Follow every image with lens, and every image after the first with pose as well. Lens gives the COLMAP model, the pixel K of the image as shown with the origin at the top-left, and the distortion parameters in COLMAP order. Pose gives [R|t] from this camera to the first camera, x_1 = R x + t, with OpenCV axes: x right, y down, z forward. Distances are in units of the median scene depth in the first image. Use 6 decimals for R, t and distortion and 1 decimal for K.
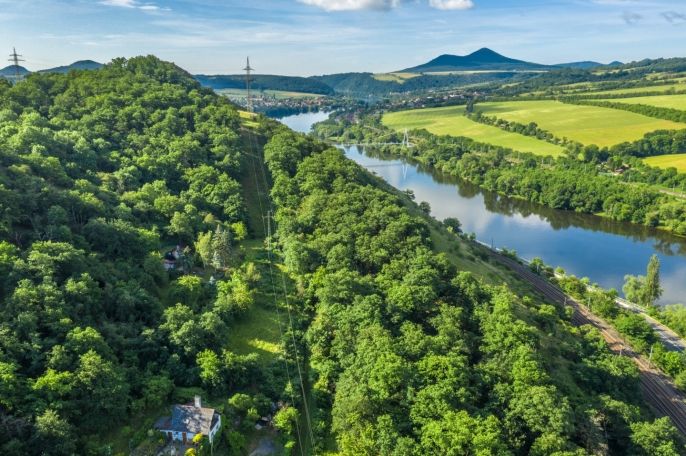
lens RADIAL K [[548.5, 0, 343.0], [0, 548.5, 228.0], [0, 0, 1]] dist [-0.001526, 0.007021]
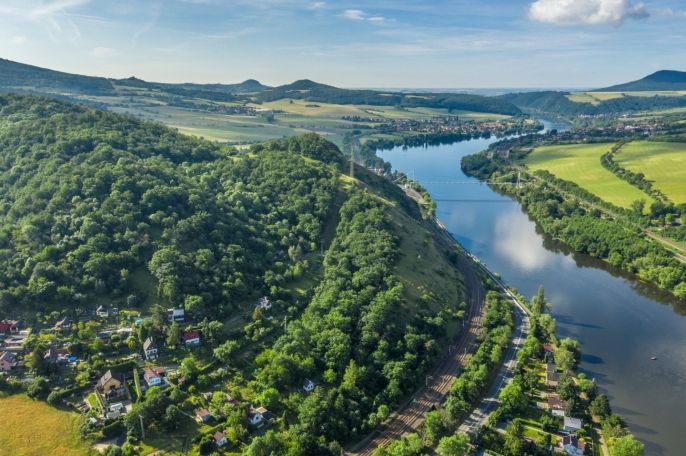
lens RADIAL K [[548.5, 0, 343.0], [0, 548.5, 228.0], [0, 0, 1]] dist [-0.001526, 0.007021]
pose [[0.934641, 0.097356, -0.342006, 0.635857], [-0.101844, 0.994788, 0.004856, -0.086004], [0.340696, 0.030293, 0.939685, -0.991371]]
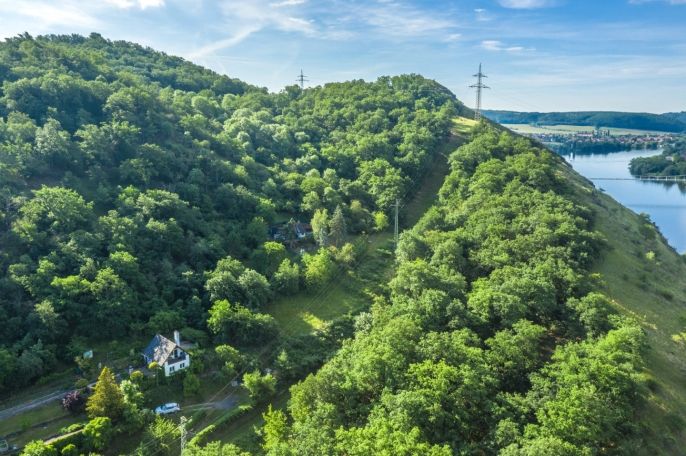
lens RADIAL K [[548.5, 0, 343.0], [0, 548.5, 228.0], [0, 0, 1]] dist [-0.001526, 0.007021]
pose [[0.830770, 0.107338, -0.546169, 0.266878], [-0.144434, 0.989191, -0.025291, 0.047833], [0.537550, 0.099897, 0.837293, 0.143119]]
